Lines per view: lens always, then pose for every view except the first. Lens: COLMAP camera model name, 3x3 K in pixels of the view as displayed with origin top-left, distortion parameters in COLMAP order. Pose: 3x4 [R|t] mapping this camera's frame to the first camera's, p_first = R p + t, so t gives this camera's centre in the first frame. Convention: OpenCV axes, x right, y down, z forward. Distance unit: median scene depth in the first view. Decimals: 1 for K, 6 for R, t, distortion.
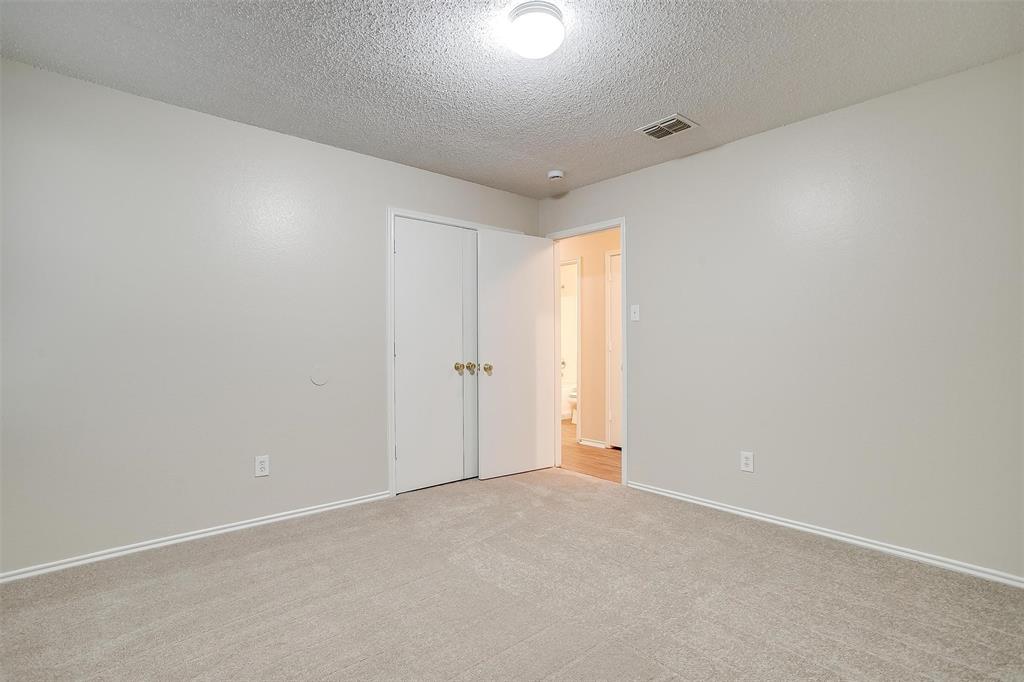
lens RADIAL K [[497.5, 0, 507.2], [0, 497.5, 338.3], [0, 0, 1]] dist [-0.057867, 0.033362]
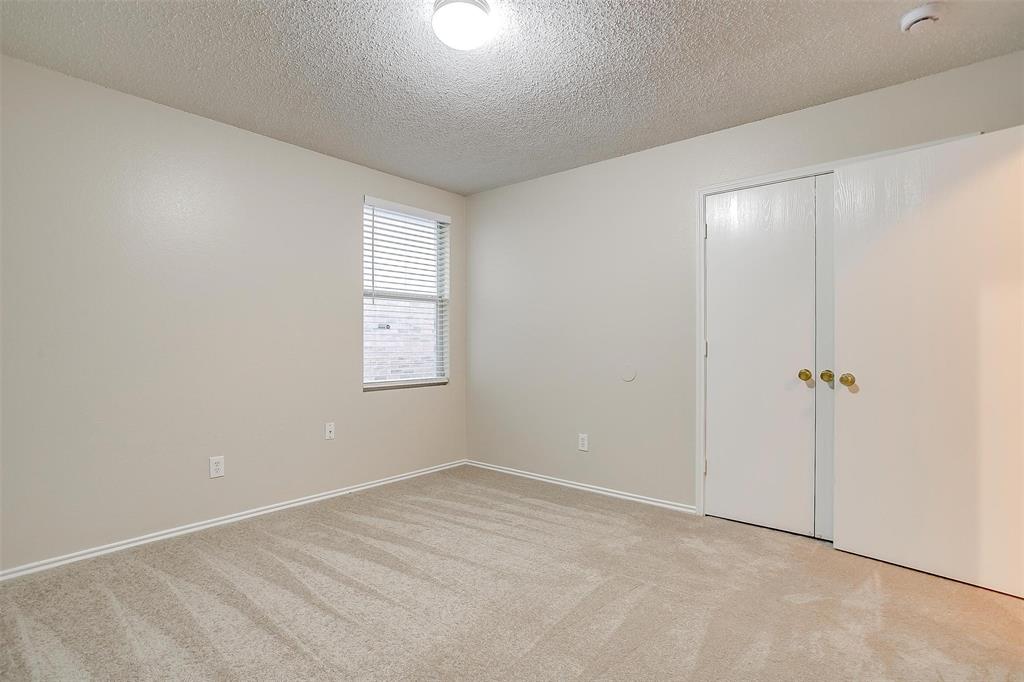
lens RADIAL K [[497.5, 0, 507.2], [0, 497.5, 338.3], [0, 0, 1]] dist [-0.057867, 0.033362]
pose [[0.152143, -0.006669, -0.988336, 0.569359], [0.006488, 0.999962, -0.005748, 0.007052], [0.988337, -0.005538, 0.152180, 0.513209]]
